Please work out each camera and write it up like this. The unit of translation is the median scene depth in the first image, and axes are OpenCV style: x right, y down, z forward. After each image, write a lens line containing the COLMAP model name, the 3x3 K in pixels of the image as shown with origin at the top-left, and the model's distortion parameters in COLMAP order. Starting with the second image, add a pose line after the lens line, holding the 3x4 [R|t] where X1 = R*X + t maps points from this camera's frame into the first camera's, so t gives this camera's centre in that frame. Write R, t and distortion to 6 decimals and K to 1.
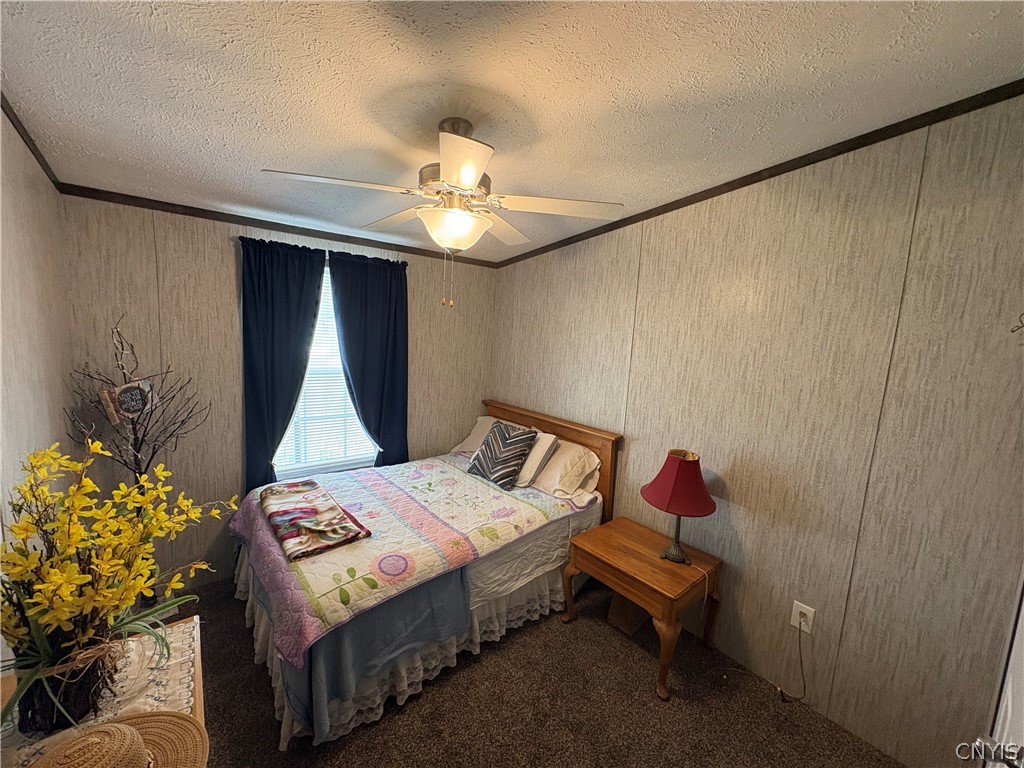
lens RADIAL K [[410.9, 0, 515.4], [0, 410.9, 386.6], [0, 0, 1]] dist [0.000389, 0.000368]
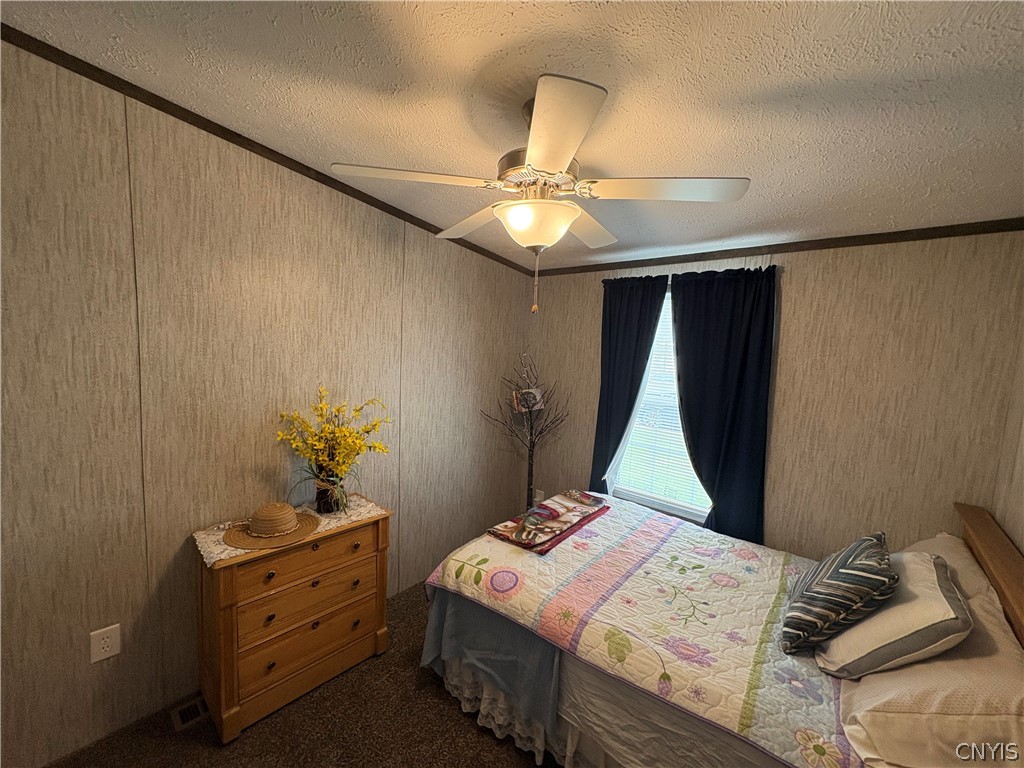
lens RADIAL K [[410.9, 0, 515.4], [0, 410.9, 386.6], [0, 0, 1]] dist [0.000389, 0.000368]
pose [[0.157112, 0.048592, -0.986385, 0.456553], [-0.172777, 0.984737, 0.020991, -0.033540], [0.972350, 0.167127, 0.163110, 0.551596]]
